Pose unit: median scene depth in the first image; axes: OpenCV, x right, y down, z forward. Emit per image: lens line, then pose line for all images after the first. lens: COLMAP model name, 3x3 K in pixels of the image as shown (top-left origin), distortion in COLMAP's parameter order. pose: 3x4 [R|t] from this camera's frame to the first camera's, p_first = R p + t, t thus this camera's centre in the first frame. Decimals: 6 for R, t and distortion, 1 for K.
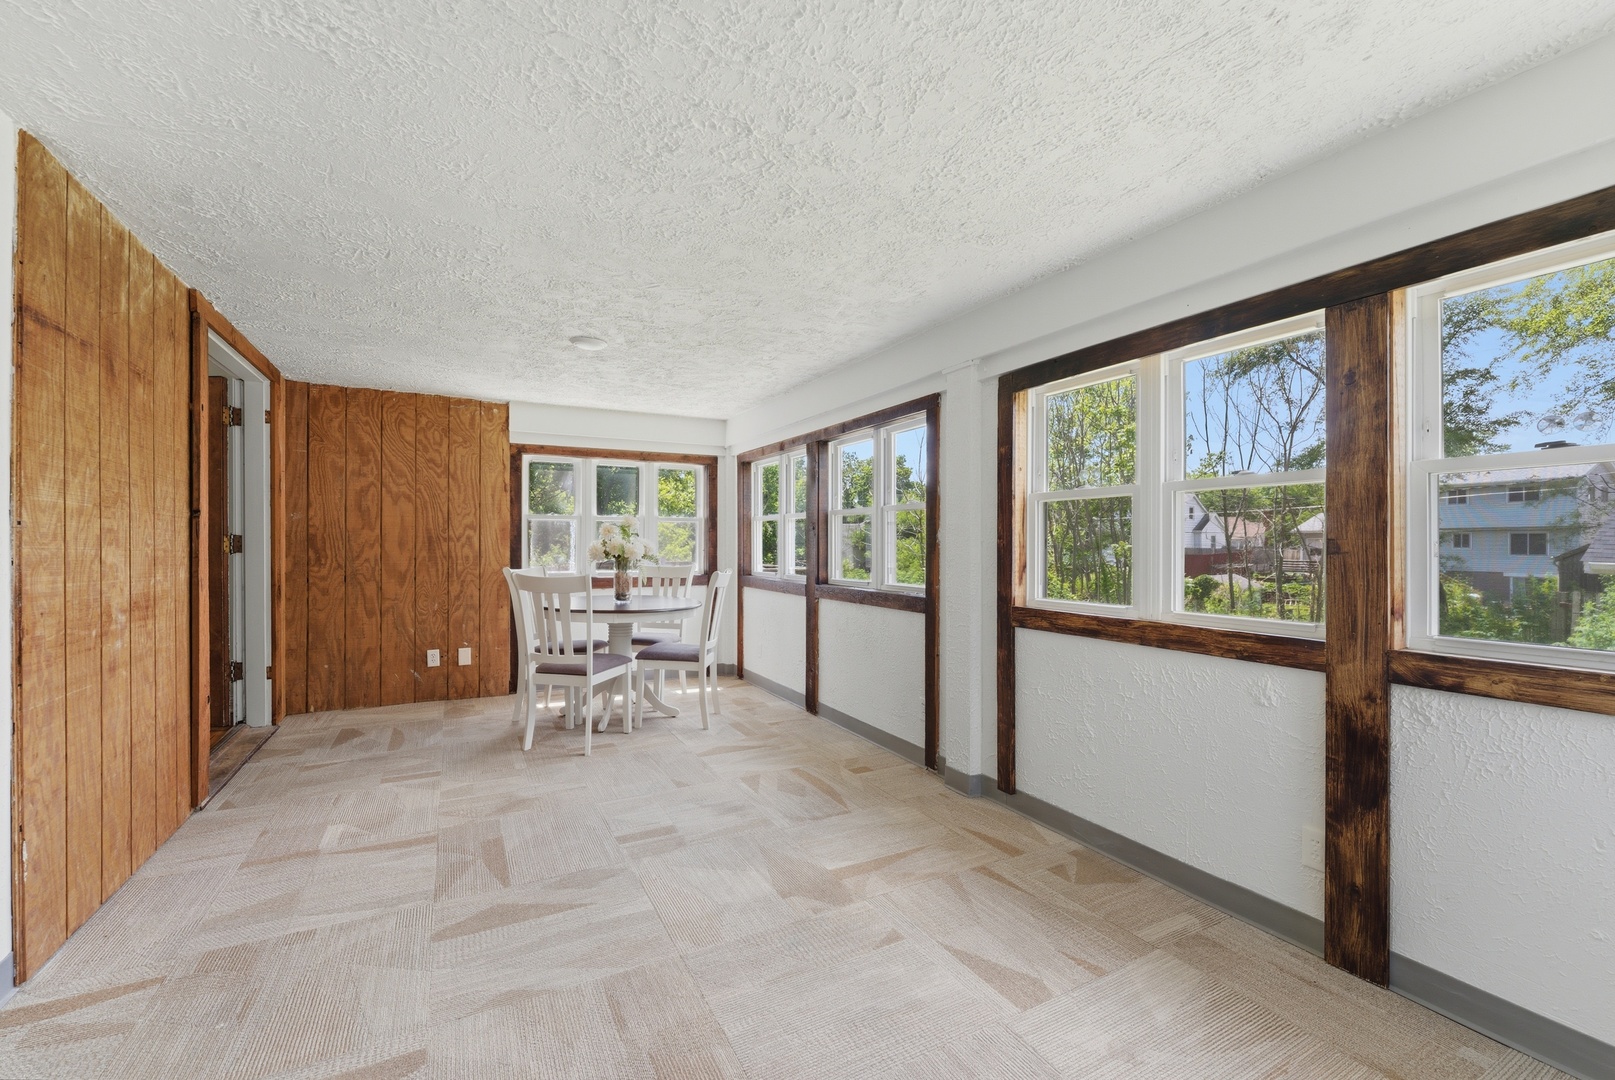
lens RADIAL K [[660.5, 0, 811.3], [0, 660.5, 544.4], [0, 0, 1]] dist [-0.000750, -0.000063]
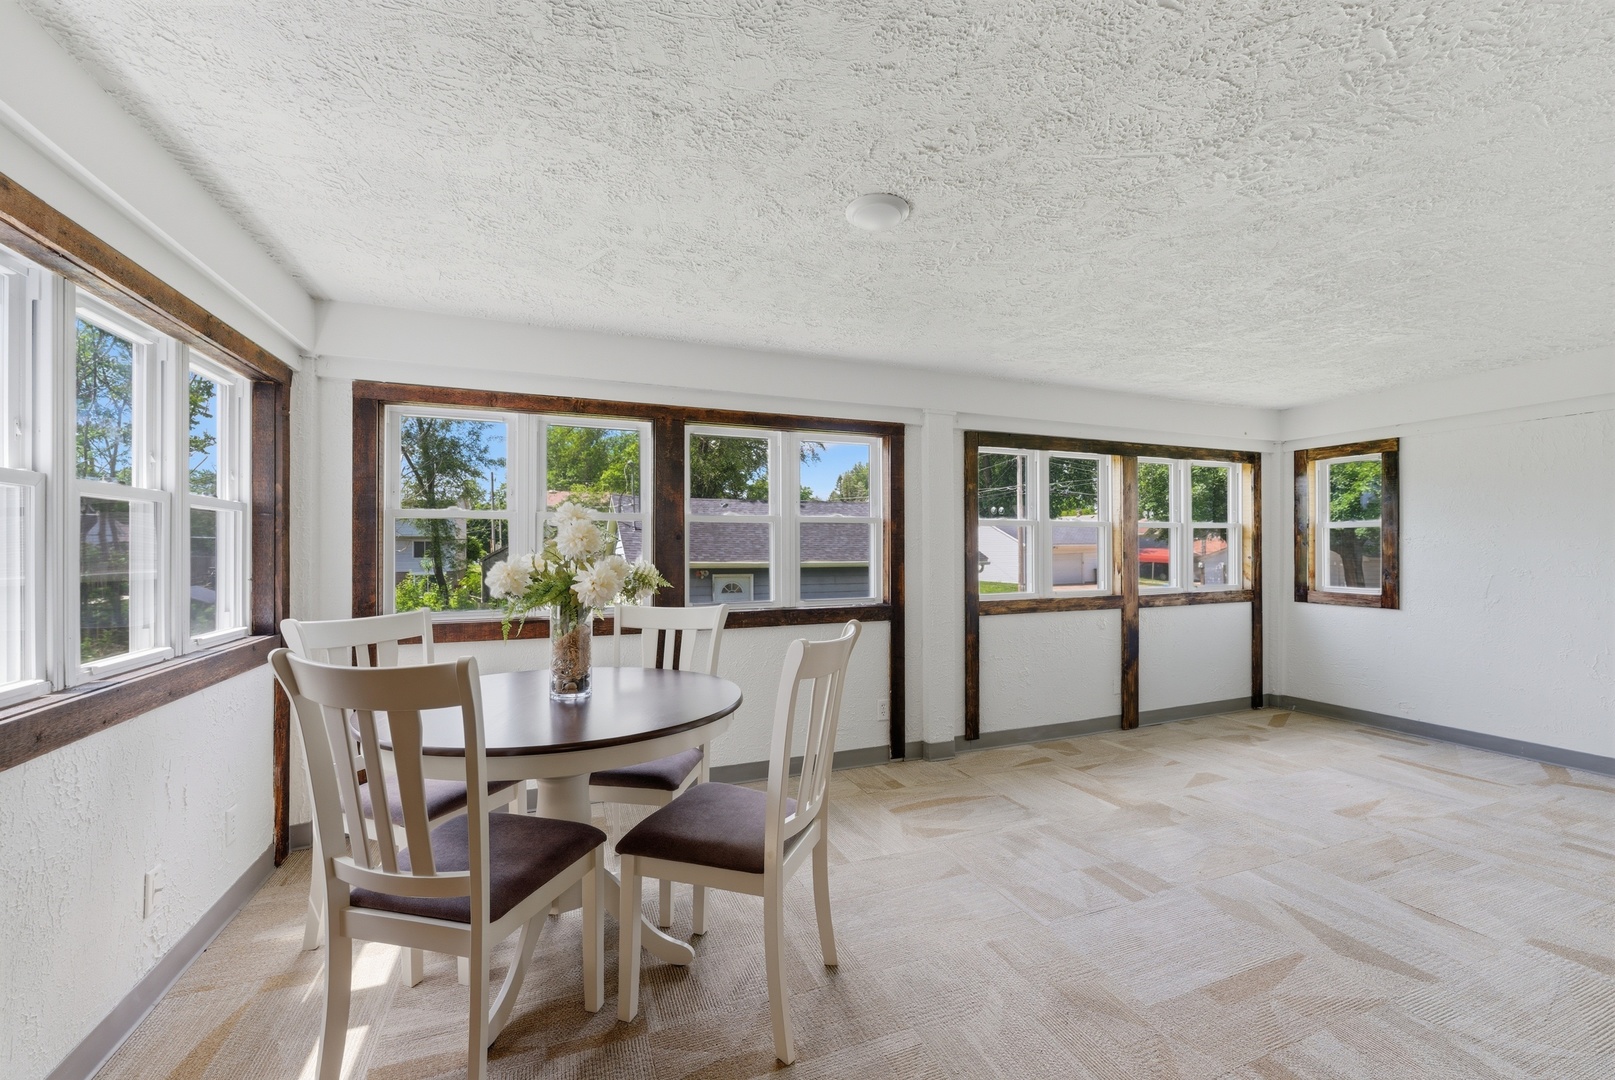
lens RADIAL K [[647.2, 0, 809.8], [0, 647.2, 541.7], [0, 0, 1]] dist [0.000968, -0.000171]
pose [[0.112561, 0.011258, 0.993581, -1.195656], [0.005619, 0.999913, -0.011967, -0.017443], [-0.993629, 0.006930, 0.112488, 1.329417]]
